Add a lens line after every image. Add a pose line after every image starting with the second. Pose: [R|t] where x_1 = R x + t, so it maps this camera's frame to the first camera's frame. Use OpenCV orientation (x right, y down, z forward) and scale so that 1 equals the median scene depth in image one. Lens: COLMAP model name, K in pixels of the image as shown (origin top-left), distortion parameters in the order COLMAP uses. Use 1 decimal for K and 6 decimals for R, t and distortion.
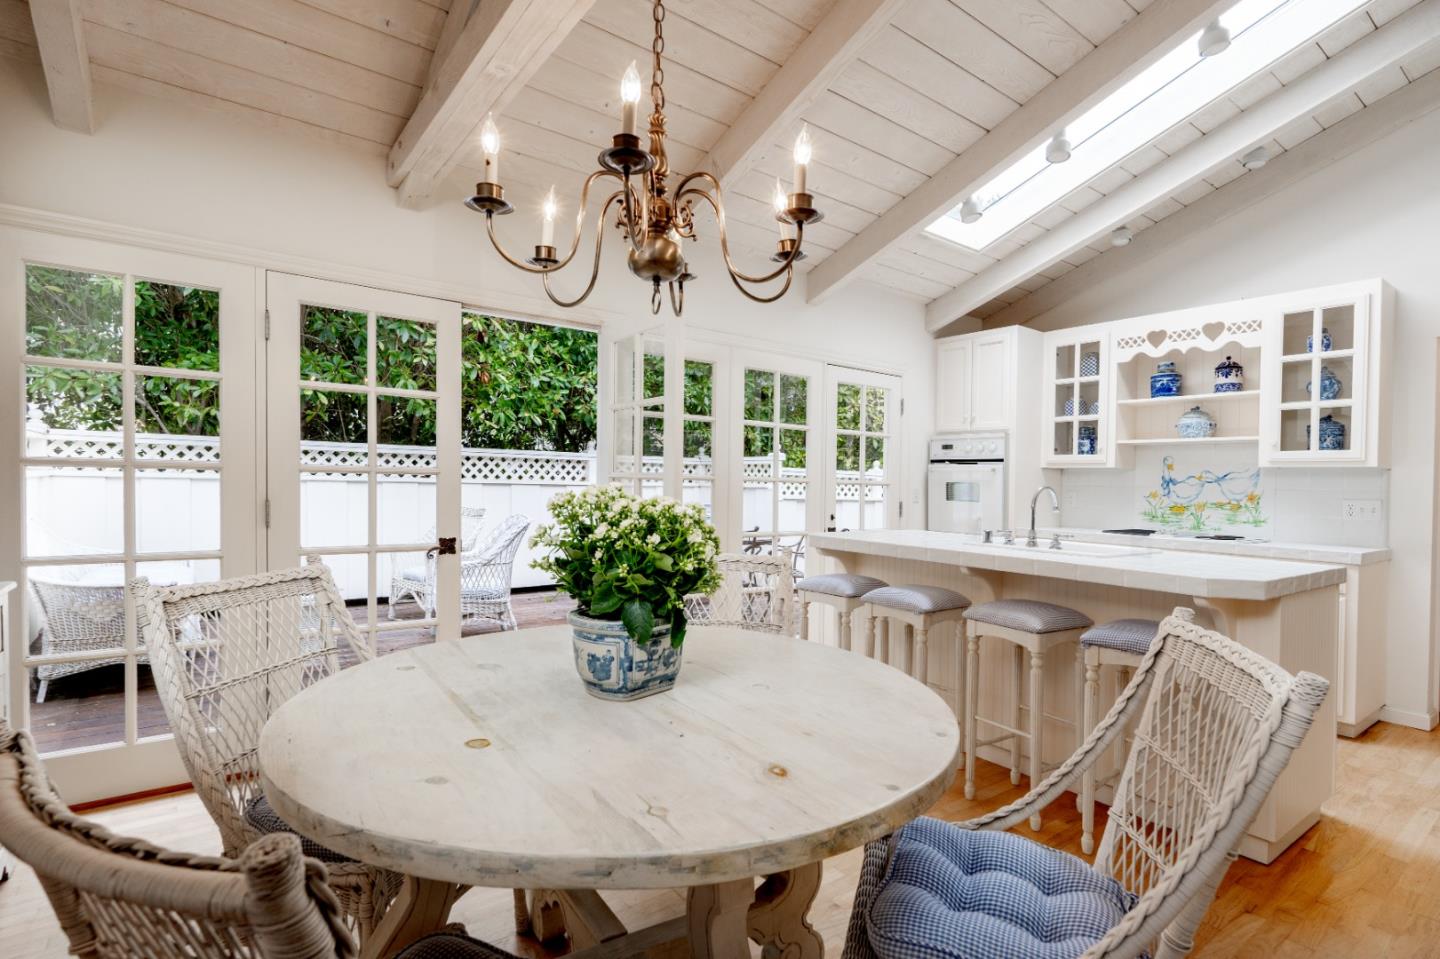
lens RADIAL K [[703.7, 0, 714.9], [0, 703.7, 471.2], [0, 0, 1]] dist [0.001689, -0.001142]
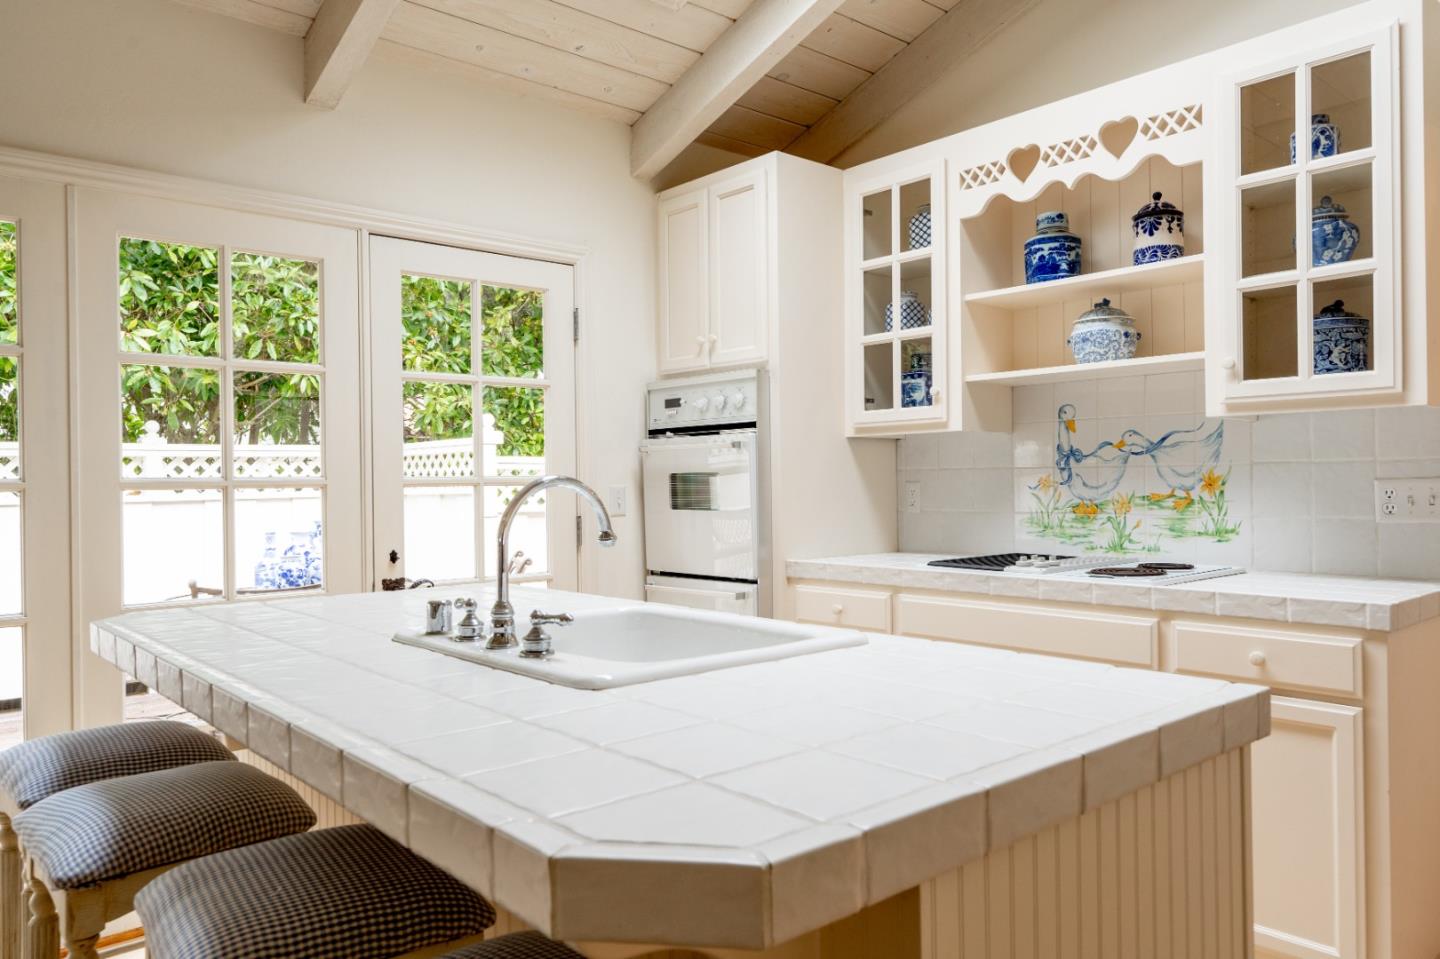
lens RADIAL K [[1009.2, 0, 720.7], [0, 1009.2, 466.8], [0, 0, 1]] dist [-0.005801, -0.004849]
pose [[0.996093, -0.037005, 0.080187, 0.347174], [0.036905, 0.999315, 0.002721, 0.011922], [-0.080232, 0.000249, 0.996776, 0.314010]]
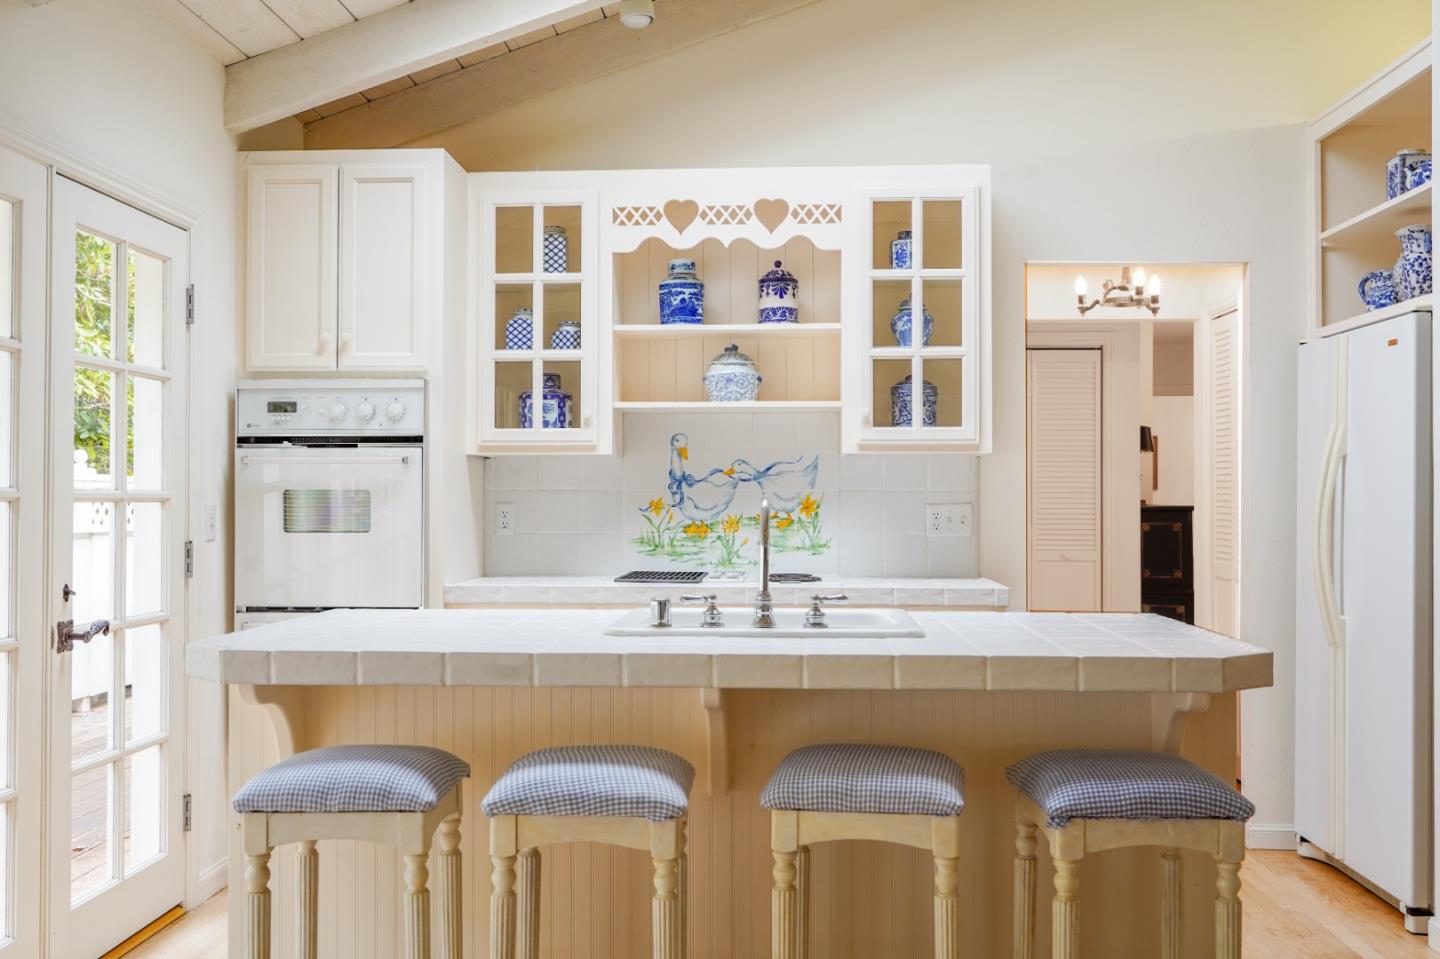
lens RADIAL K [[1430.1, 0, 697.0], [0, 1430.1, 453.8], [0, 0, 1]] dist [-0.010646, 0.000000]
pose [[0.645841, -0.001313, 0.763471, -0.194515], [0.005706, 0.999979, -0.003107, -0.002281], [-0.763451, 0.006363, 0.645835, 0.279901]]
